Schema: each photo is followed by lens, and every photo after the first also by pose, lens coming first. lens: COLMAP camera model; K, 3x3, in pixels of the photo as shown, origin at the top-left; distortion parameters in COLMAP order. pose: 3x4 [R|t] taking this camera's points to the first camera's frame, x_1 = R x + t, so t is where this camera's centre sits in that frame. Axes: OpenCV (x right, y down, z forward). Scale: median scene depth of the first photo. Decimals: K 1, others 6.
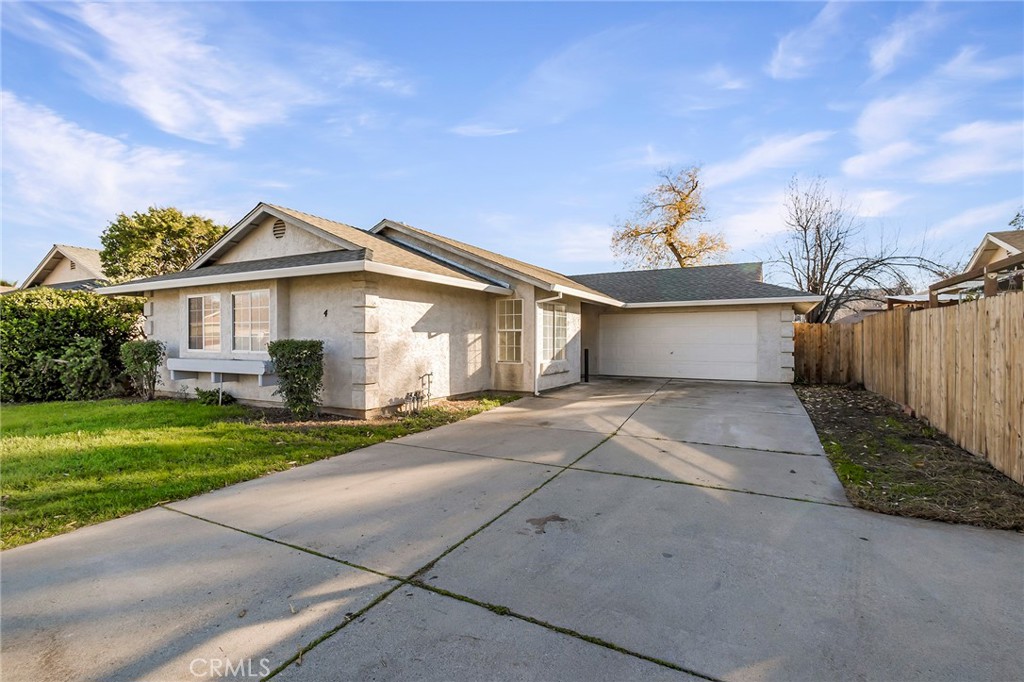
lens RADIAL K [[476.8, 0, 512.0], [0, 476.8, 341.0], [0, 0, 1]] dist [0.018061, -0.001076]
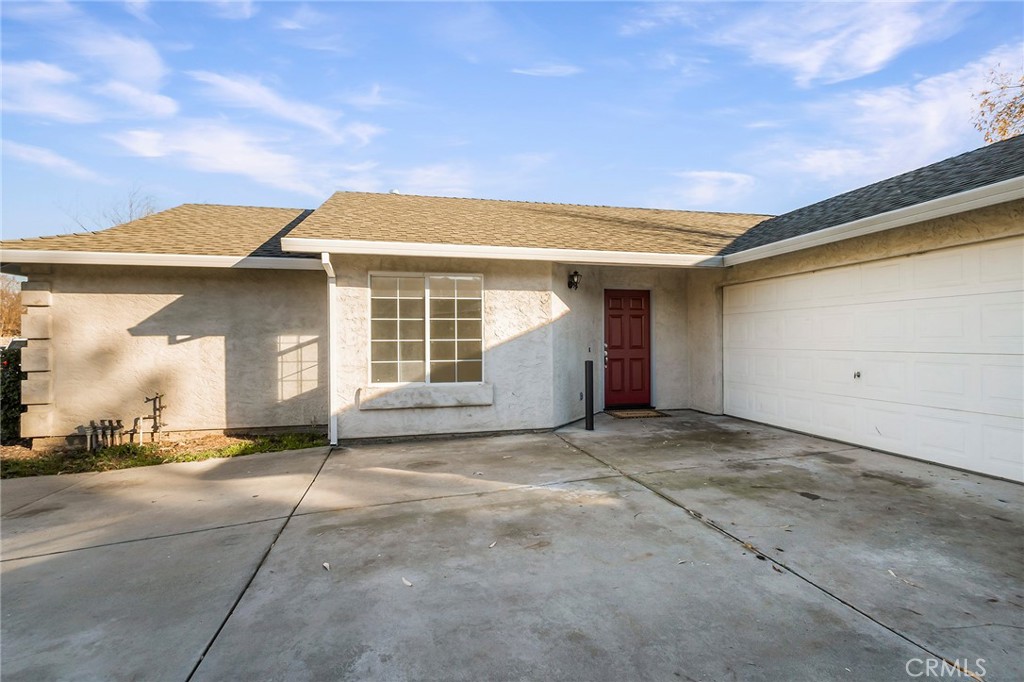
lens RADIAL K [[486.5, 0, 512.0], [0, 486.5, 341.0], [0, 0, 1]] dist [0.011687, -0.000444]
pose [[0.655004, -0.008285, -0.755580, 0.598844], [0.008685, 0.999956, -0.003436, -0.003036], [0.755576, -0.004311, 0.655047, 0.772699]]
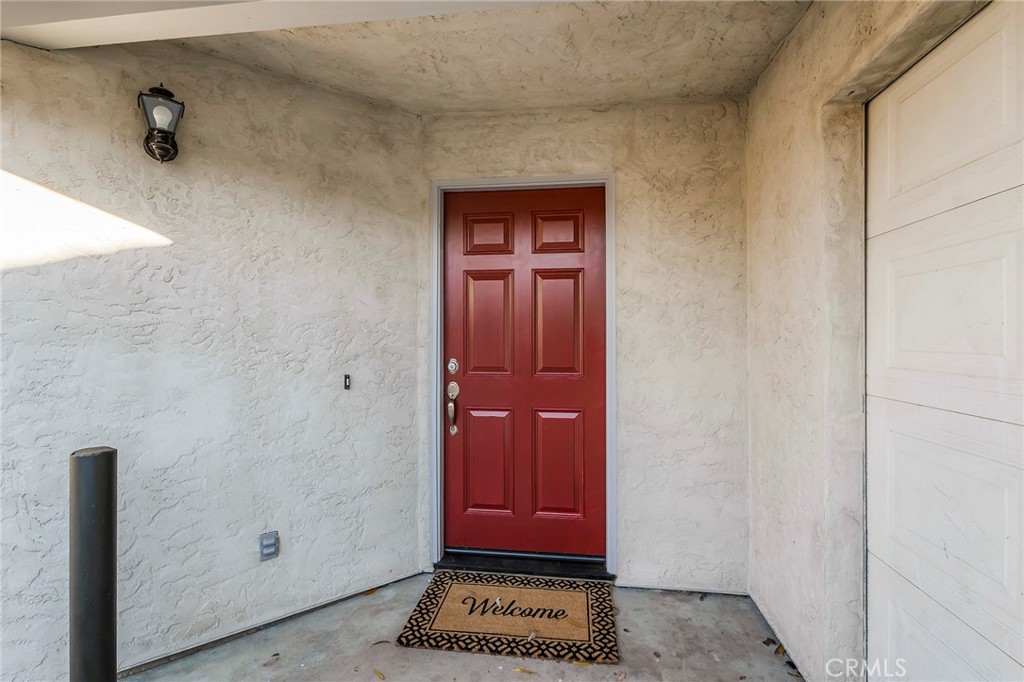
lens RADIAL K [[476.8, 0, 512.0], [0, 476.8, 341.0], [0, 0, 1]] dist [0.018061, -0.001076]
pose [[0.352090, 0.003068, -0.935961, 0.364293], [0.002640, 0.999987, 0.004272, -0.010593], [0.935963, -0.003975, 0.352077, 1.309916]]
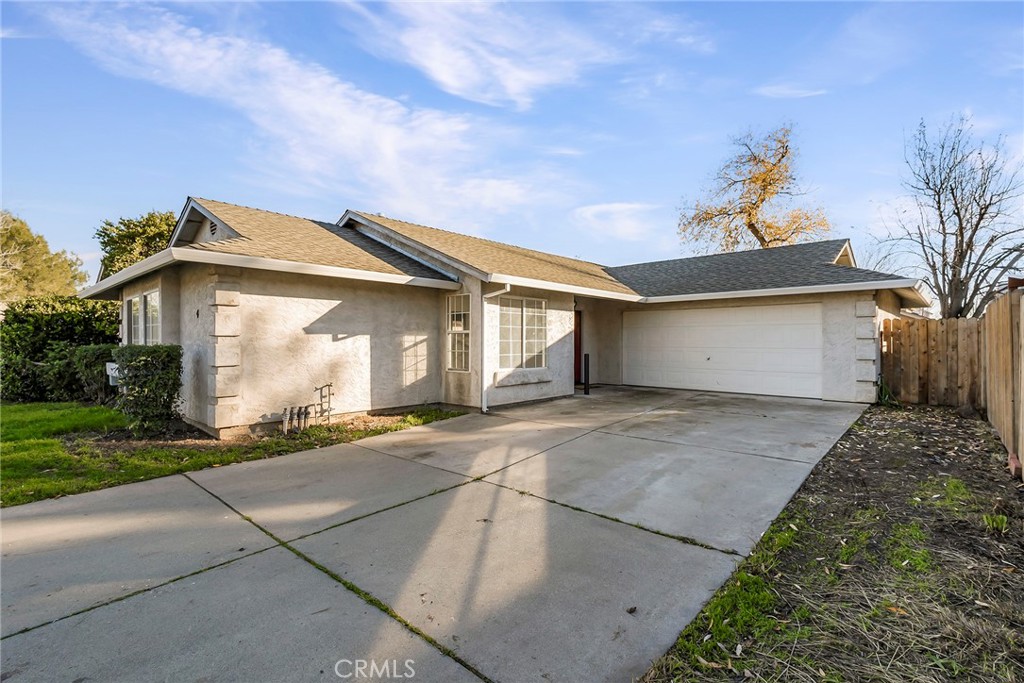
lens RADIAL K [[476.8, 0, 512.0], [0, 476.8, 341.5], [0, 0, 1]] dist [0.018061, -0.001076]
pose [[0.971090, -0.001263, -0.238709, 0.284283], [0.000922, 0.999998, -0.001538, -0.004125], [0.238710, 0.001273, 0.971090, 0.217928]]
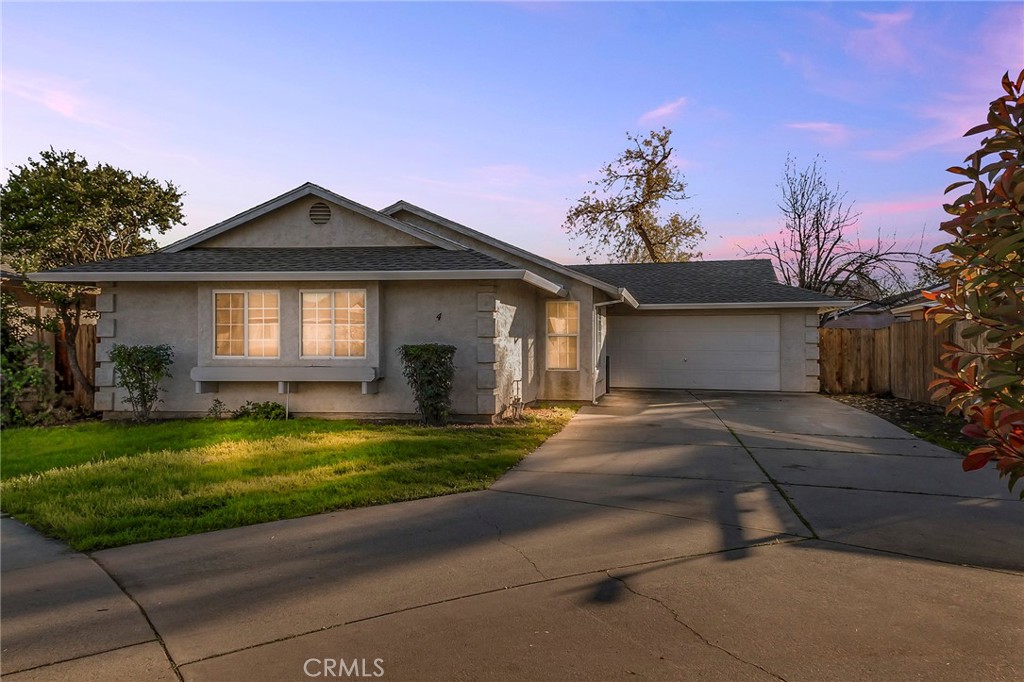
lens RADIAL K [[761.8, 0, 512.0], [0, 761.8, 341.0], [0, 0, 1]] dist [0.270206, -0.001645]
pose [[0.960188, 0.005227, 0.279306, -0.512954], [-0.002584, 0.999948, -0.009828, 0.004397], [-0.279343, 0.008715, 0.960152, -0.392708]]
